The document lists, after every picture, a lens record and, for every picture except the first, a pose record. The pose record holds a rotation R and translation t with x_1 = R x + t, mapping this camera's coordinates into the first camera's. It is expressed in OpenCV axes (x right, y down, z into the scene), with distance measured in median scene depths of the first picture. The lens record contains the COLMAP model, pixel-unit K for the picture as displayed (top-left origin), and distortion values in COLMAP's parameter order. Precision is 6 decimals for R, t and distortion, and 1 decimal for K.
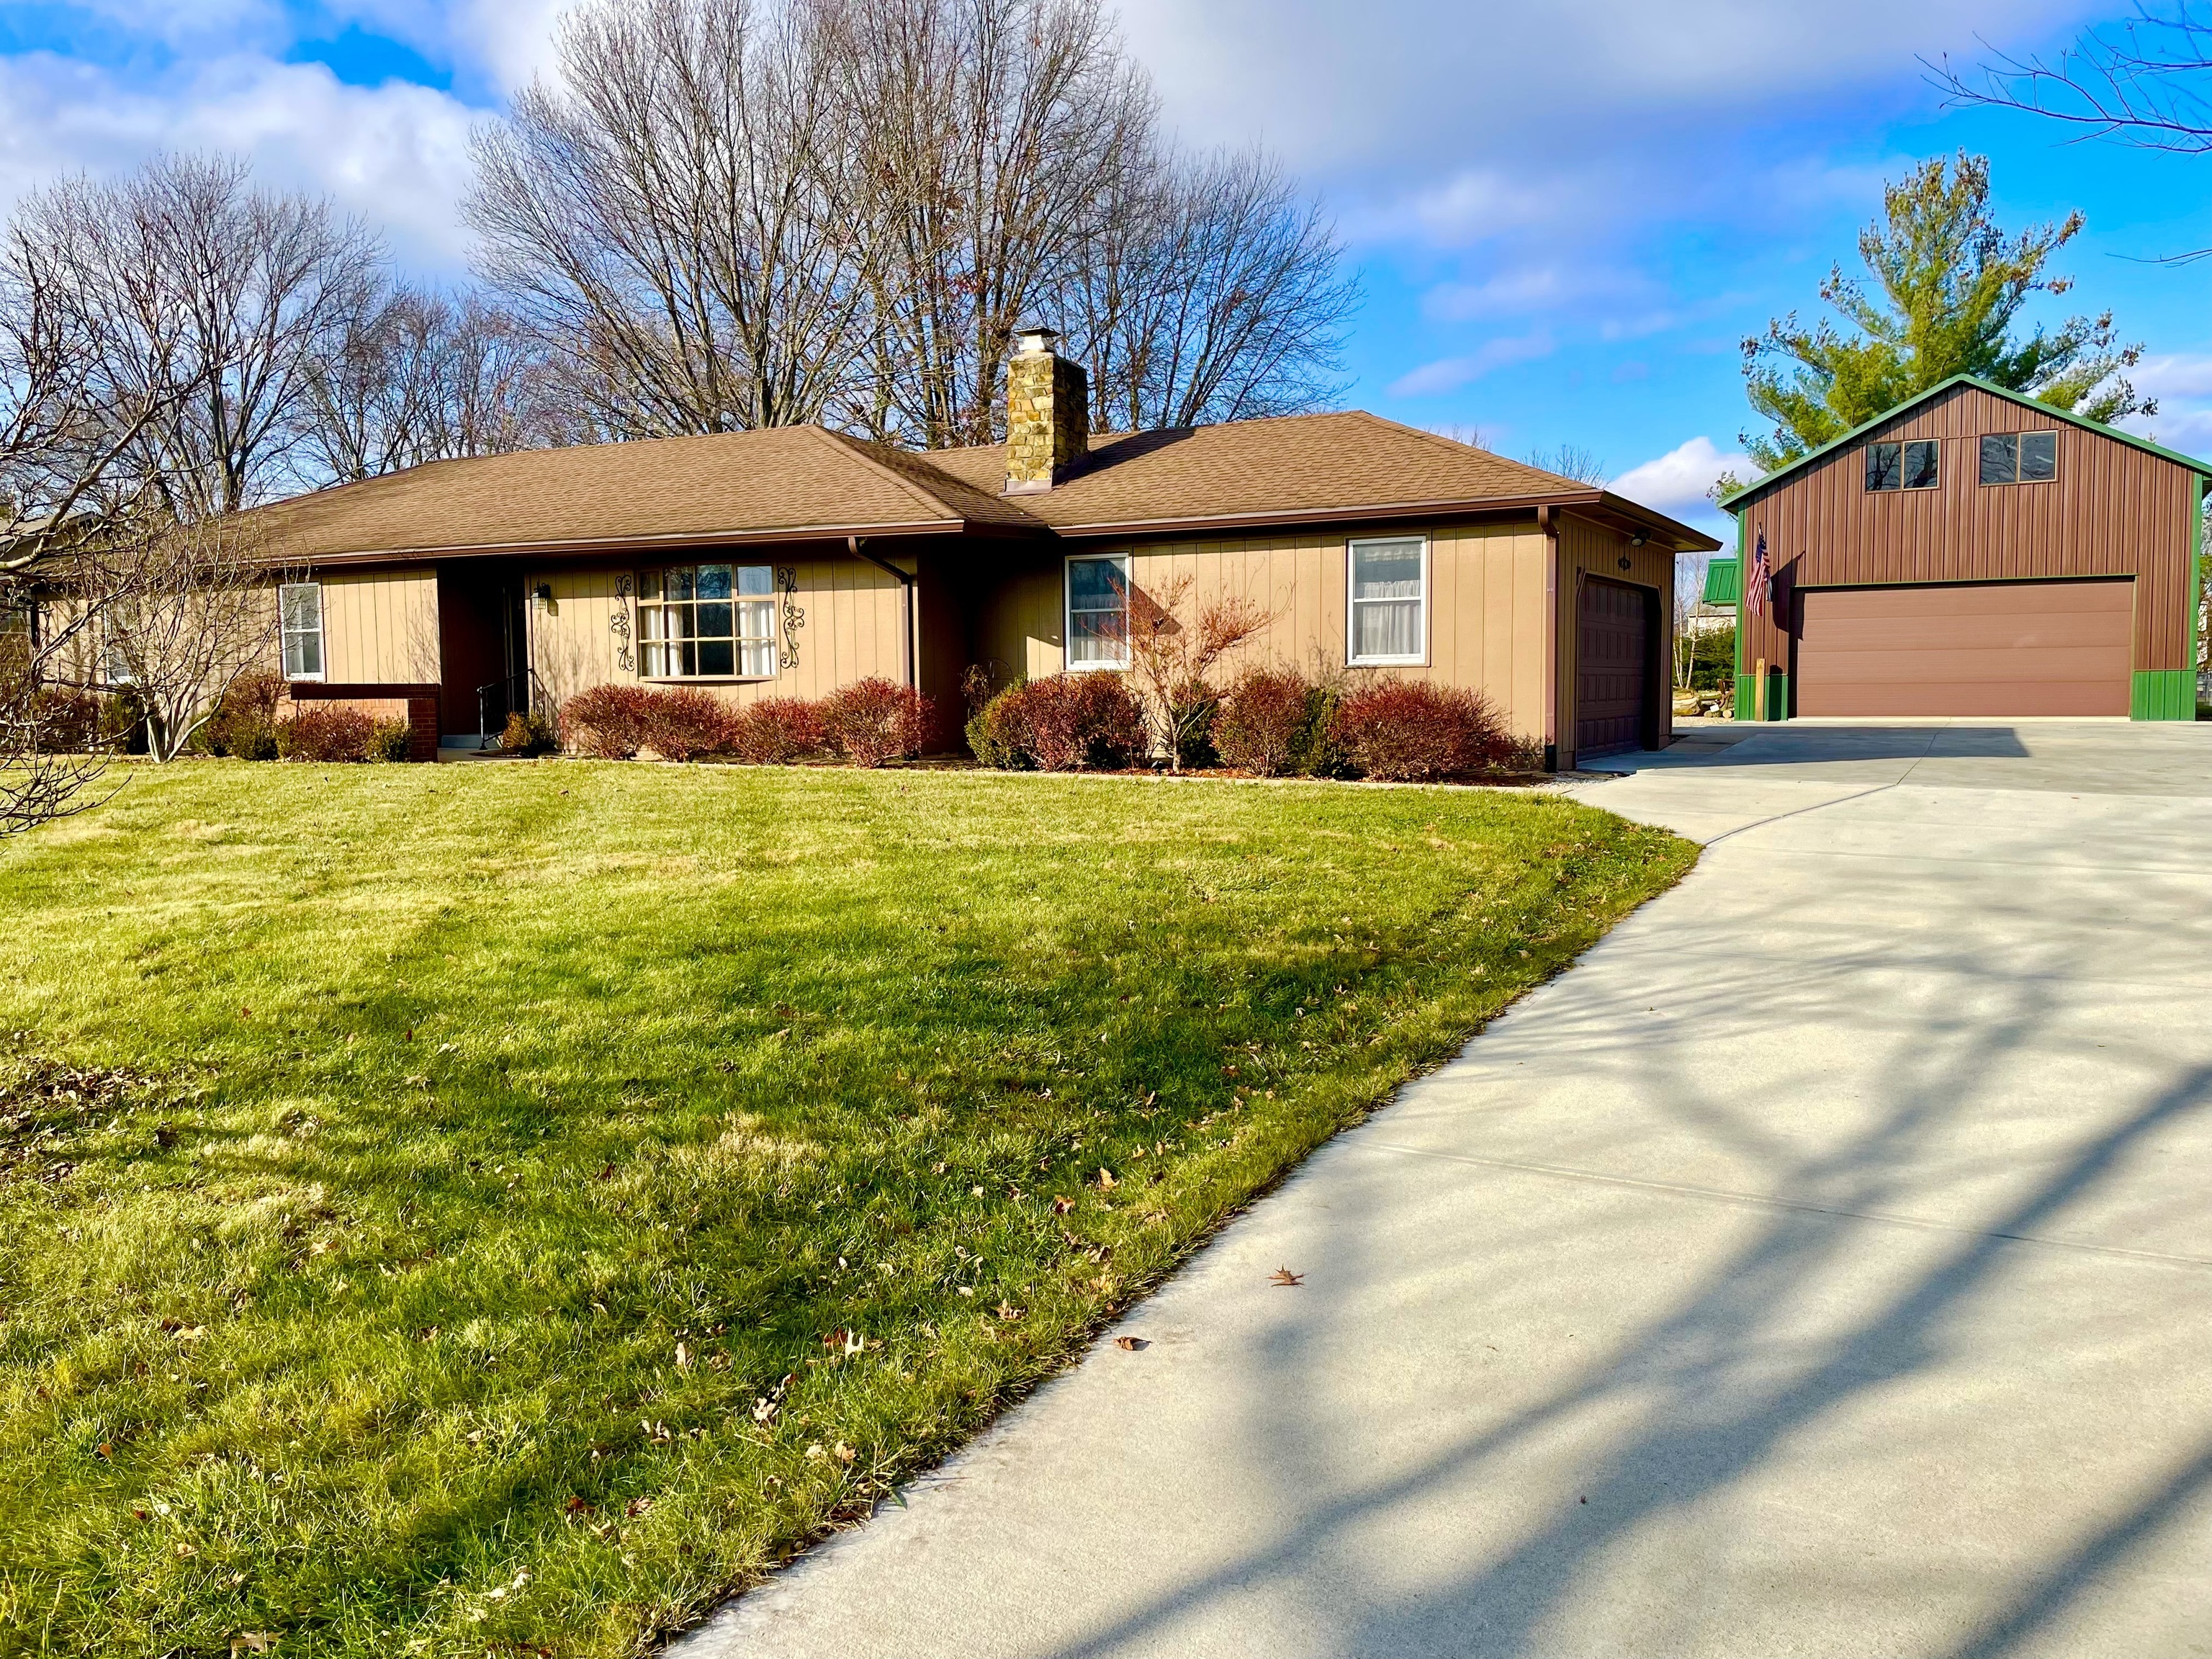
lens RADIAL K [[1666.5, 0, 1113.8], [0, 1666.5, 813.6], [0, 0, 1]] dist [0.096366, -0.144405]
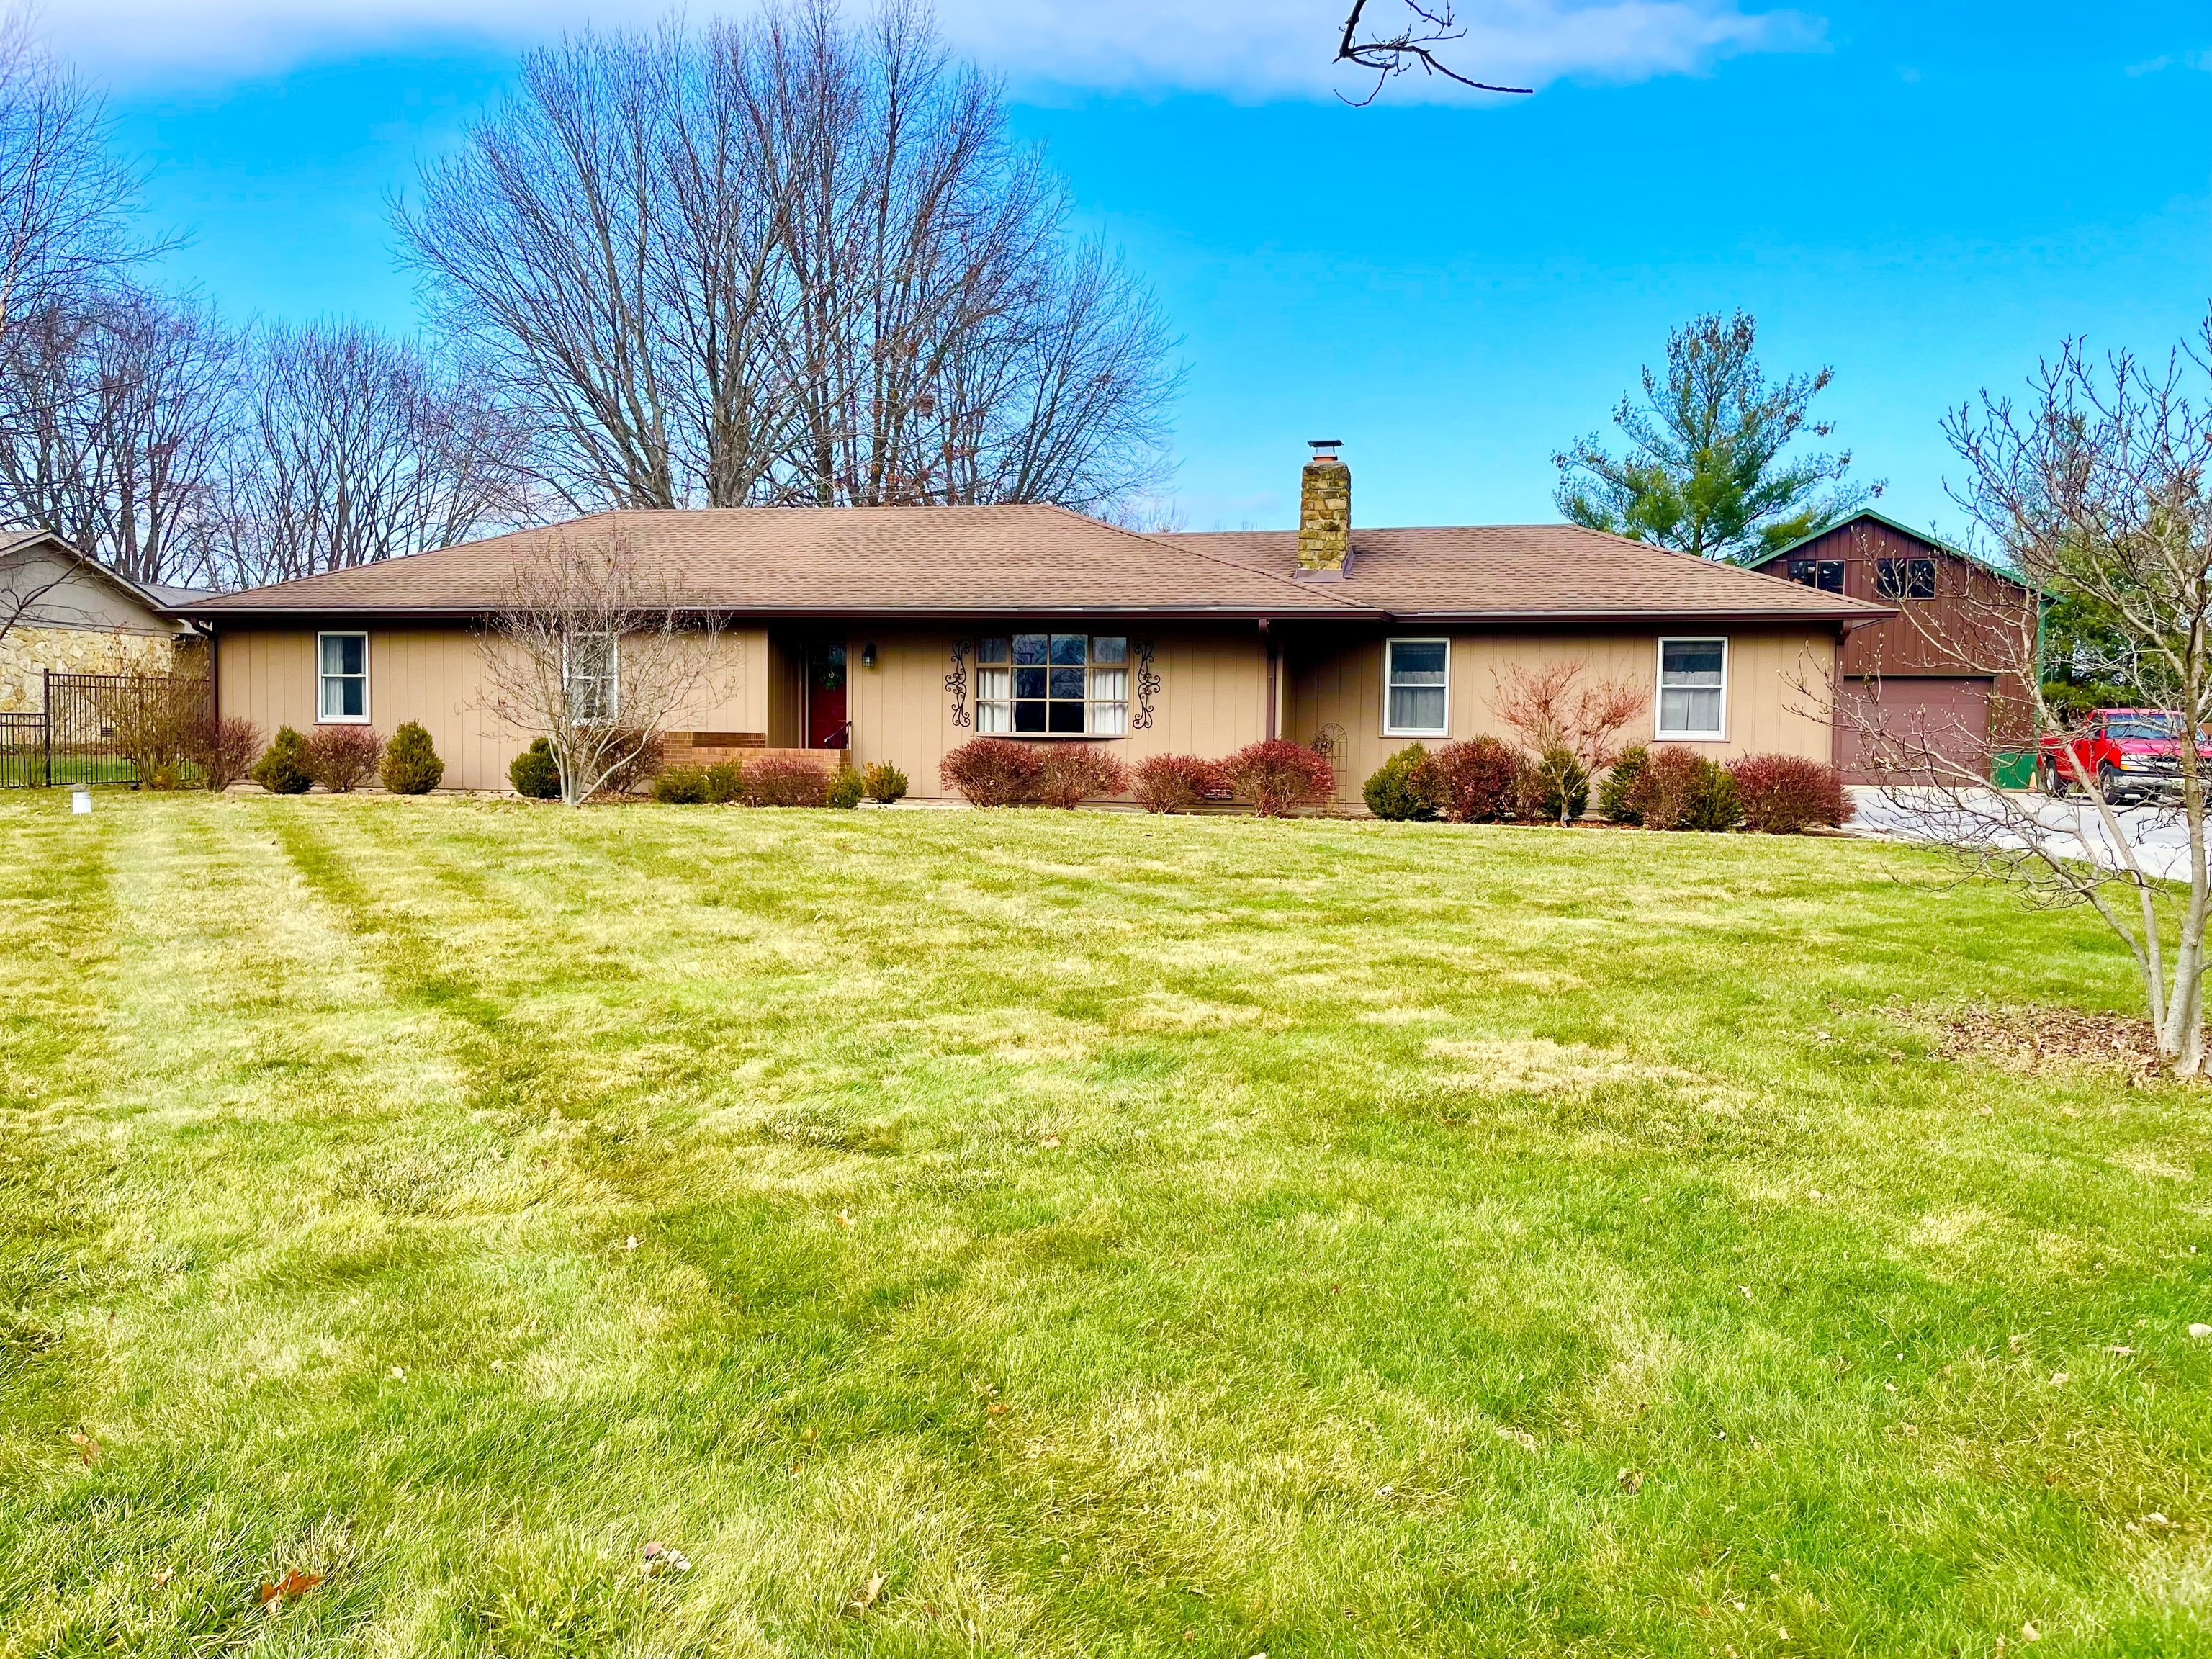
lens RADIAL K [[1666.5, 0, 1113.8], [0, 1666.5, 813.6], [0, 0, 1]] dist [0.096366, -0.144405]
pose [[0.971218, 0.012803, 0.237849, -0.460932], [-0.005098, 0.999443, -0.032984, 0.007339], [-0.238139, 0.030822, 0.970742, -0.079079]]
